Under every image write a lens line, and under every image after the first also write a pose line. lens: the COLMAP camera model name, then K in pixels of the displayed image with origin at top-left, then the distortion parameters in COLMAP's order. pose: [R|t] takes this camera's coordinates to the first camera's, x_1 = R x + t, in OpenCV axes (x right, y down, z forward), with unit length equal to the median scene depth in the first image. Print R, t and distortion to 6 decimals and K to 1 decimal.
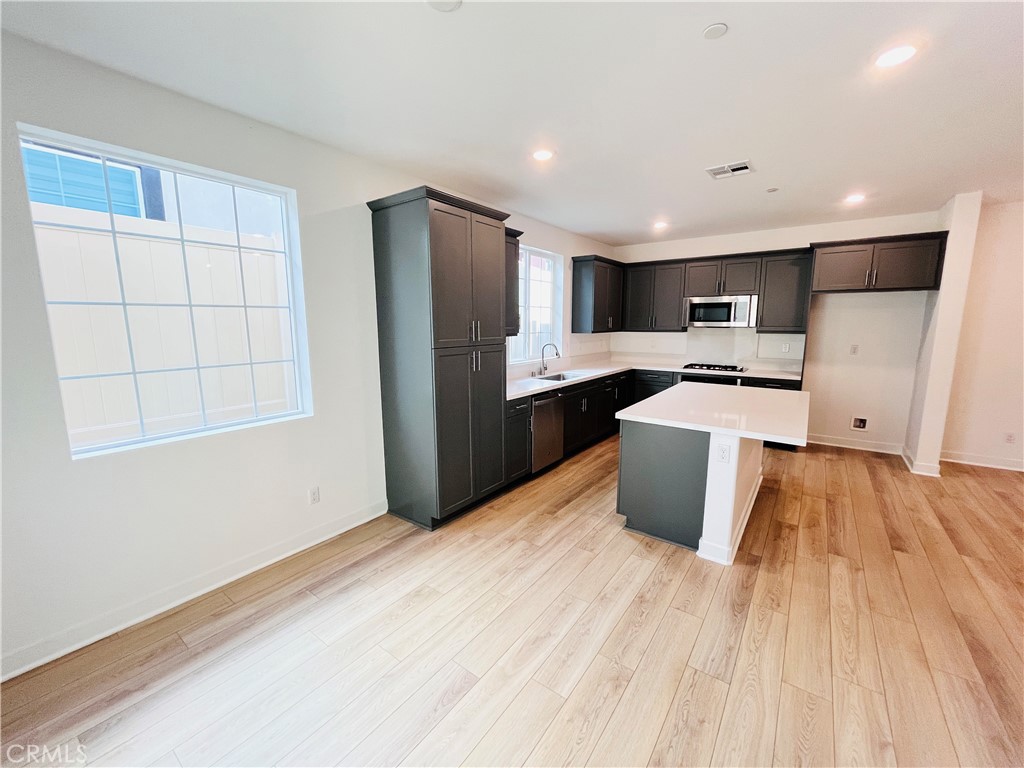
lens RADIAL K [[412.6, 0, 507.5], [0, 412.6, 385.8], [0, 0, 1]] dist [-0.001761, 0.000081]
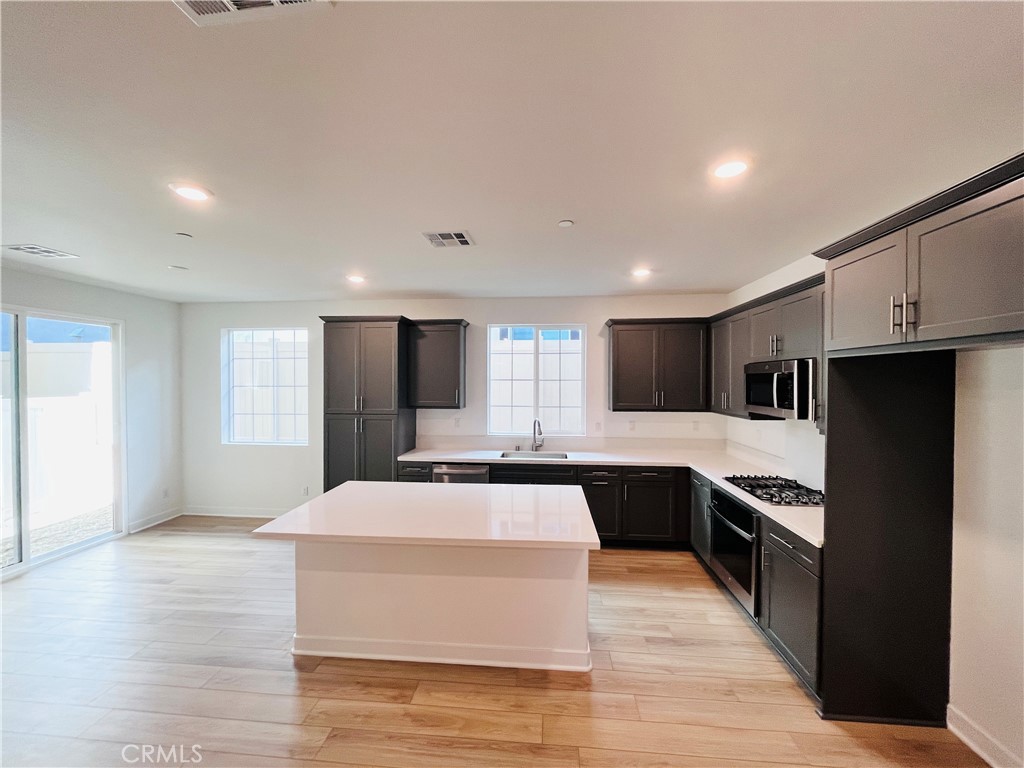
lens RADIAL K [[412.6, 0, 511.3], [0, 412.6, 382.7], [0, 0, 1]] dist [-0.001761, 0.000081]
pose [[0.520463, 0.007871, -0.853848, 1.449183], [-0.136529, 0.987860, -0.074114, -0.175206], [0.842898, 0.155149, 0.515220, 0.736536]]
